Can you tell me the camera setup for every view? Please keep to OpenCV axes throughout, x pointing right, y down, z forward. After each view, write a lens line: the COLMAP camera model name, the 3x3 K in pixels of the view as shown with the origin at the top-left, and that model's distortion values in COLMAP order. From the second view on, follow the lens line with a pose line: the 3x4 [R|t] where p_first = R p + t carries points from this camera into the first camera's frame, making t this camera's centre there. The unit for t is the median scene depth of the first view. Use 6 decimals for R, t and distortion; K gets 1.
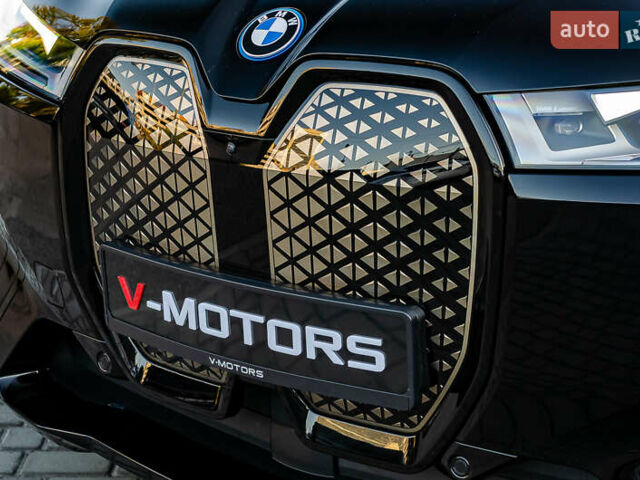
lens RADIAL K [[1480.4, 0, 307.4], [0, 1480.4, 261.0], [0, 0, 1]] dist [0.018957, -0.175679]
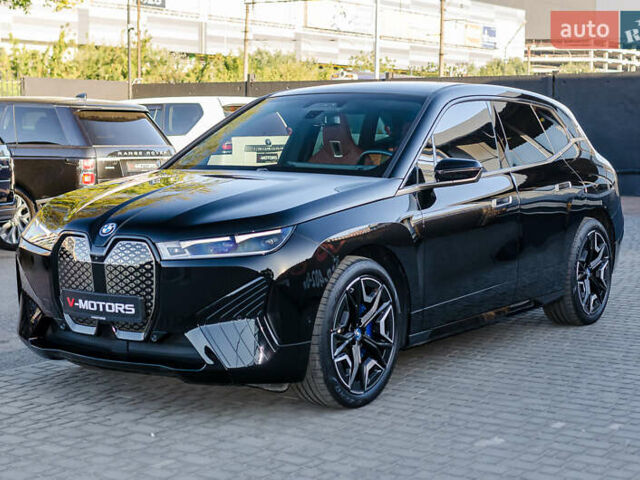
lens RADIAL K [[1397.9, 0, 320.0], [0, 1397.9, 240.0], [0, 0, 1]] dist [0.030419, -0.365264]
pose [[0.998948, -0.009026, 0.044953, 0.374200], [0.016473, 0.985618, -0.168185, 0.508405], [-0.042788, 0.168749, 0.984730, -2.679808]]
